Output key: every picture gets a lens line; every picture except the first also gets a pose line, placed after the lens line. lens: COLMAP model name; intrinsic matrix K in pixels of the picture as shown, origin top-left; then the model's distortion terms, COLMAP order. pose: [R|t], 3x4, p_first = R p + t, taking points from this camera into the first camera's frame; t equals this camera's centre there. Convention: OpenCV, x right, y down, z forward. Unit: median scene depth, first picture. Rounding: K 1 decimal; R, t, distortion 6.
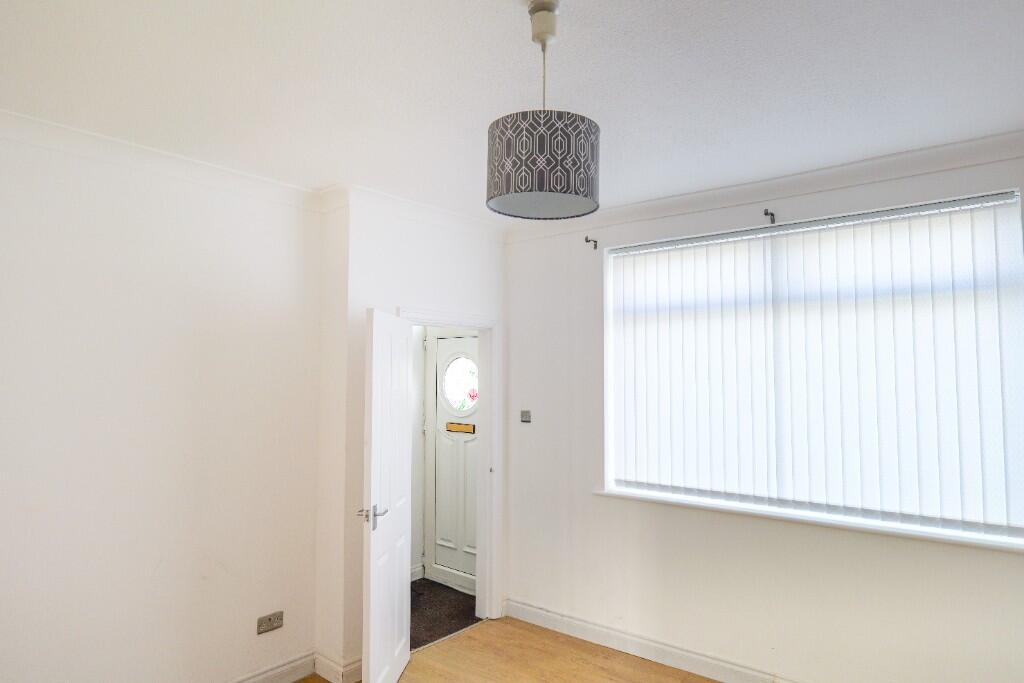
lens RADIAL K [[607.7, 0, 508.0], [0, 607.7, 341.4], [0, 0, 1]] dist [-0.022525, 0.015533]
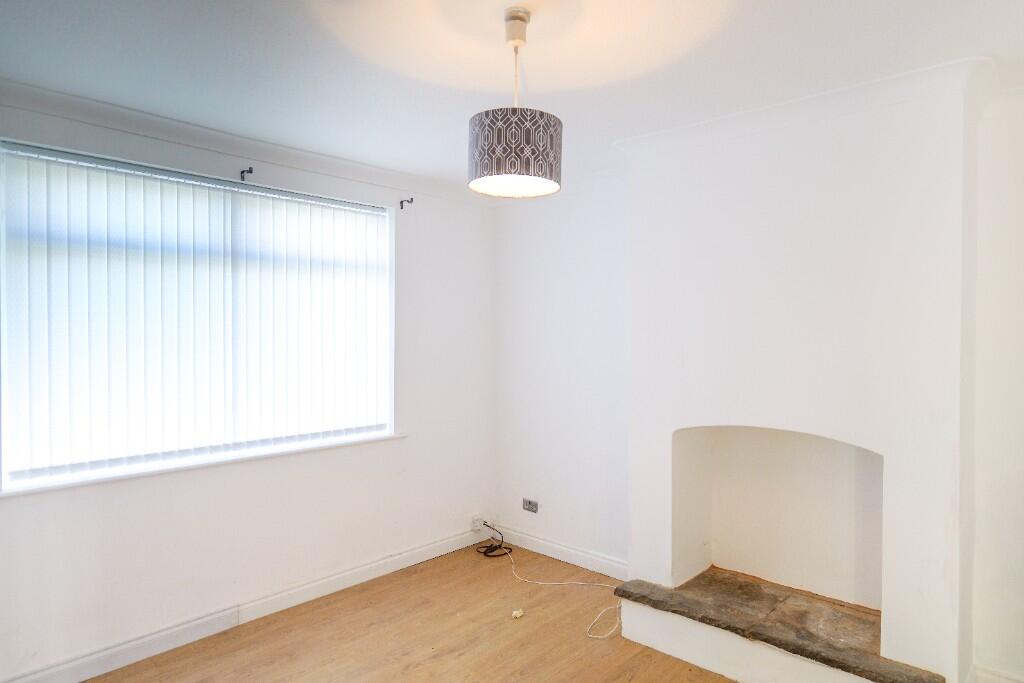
lens RADIAL K [[607.7, 0, 511.7], [0, 607.7, 338.0], [0, 0, 1]] dist [-0.022525, 0.015533]
pose [[0.075232, -0.016096, 0.997036, -0.549199], [-0.061253, 0.997907, 0.020732, 0.023891], [-0.995283, -0.062631, 0.074089, 0.433741]]
